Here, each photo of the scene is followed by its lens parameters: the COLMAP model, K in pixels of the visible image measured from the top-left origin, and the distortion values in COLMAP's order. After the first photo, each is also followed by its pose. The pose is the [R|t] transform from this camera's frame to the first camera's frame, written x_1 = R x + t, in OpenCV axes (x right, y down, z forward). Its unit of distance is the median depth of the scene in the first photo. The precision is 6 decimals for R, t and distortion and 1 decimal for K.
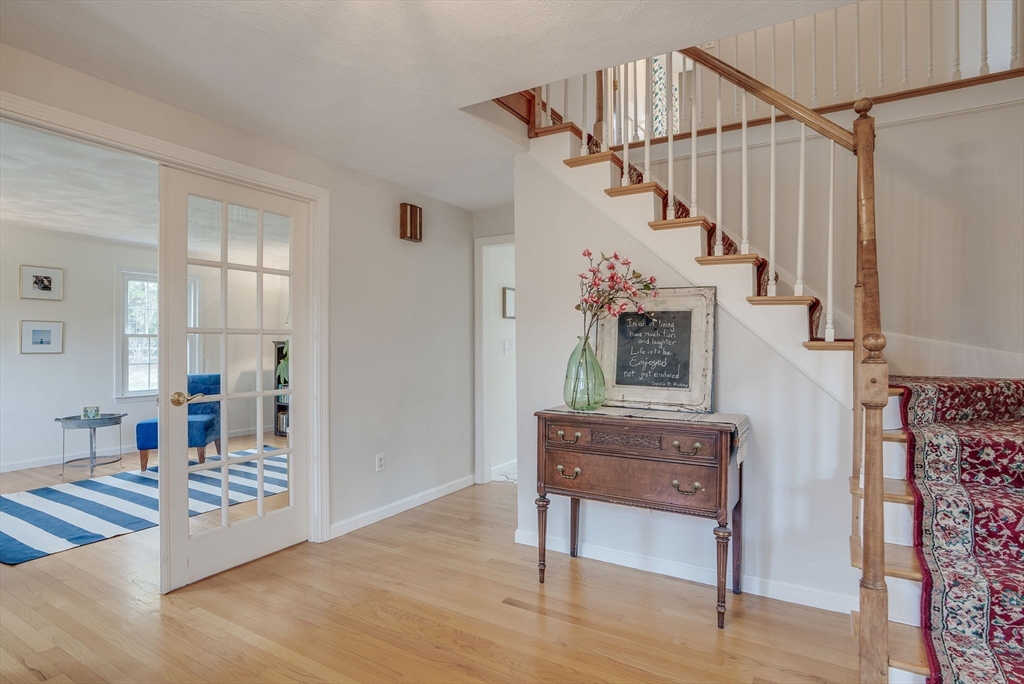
lens RADIAL K [[552.3, 0, 512.0], [0, 552.3, 342.0], [0, 0, 1]] dist [0.000525, 0.001824]
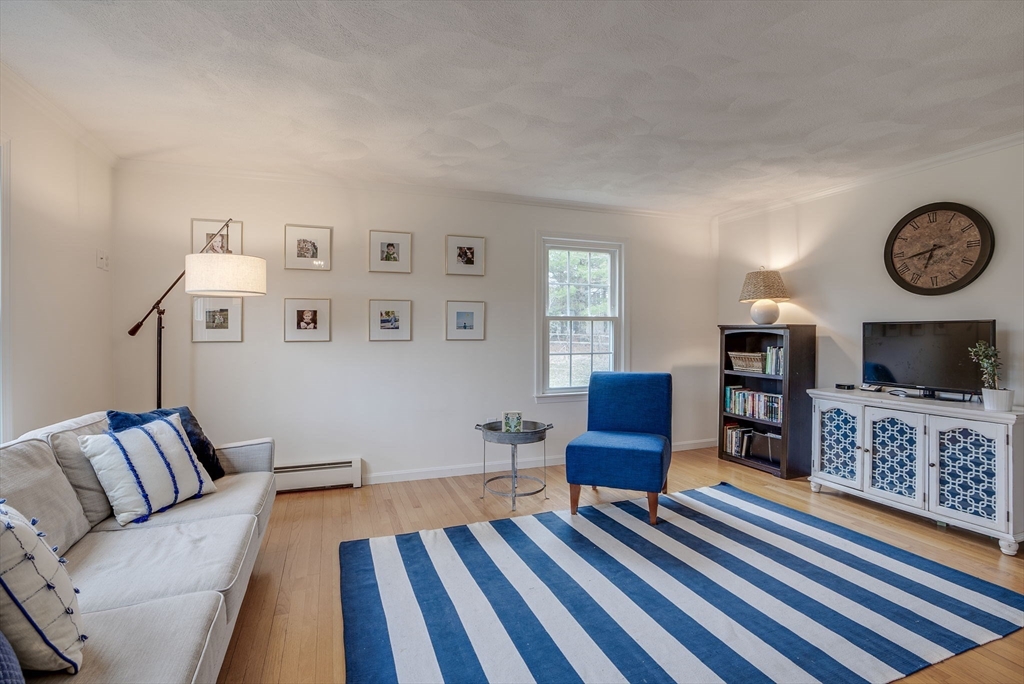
lens RADIAL K [[552.3, 0, 512.0], [0, 552.3, 342.0], [0, 0, 1]] dist [0.000525, 0.001824]
pose [[0.796813, 0.010403, -0.604136, -0.291671], [0.001878, 0.999804, 0.019693, 0.007335], [0.604223, -0.016826, 0.796638, 0.379581]]
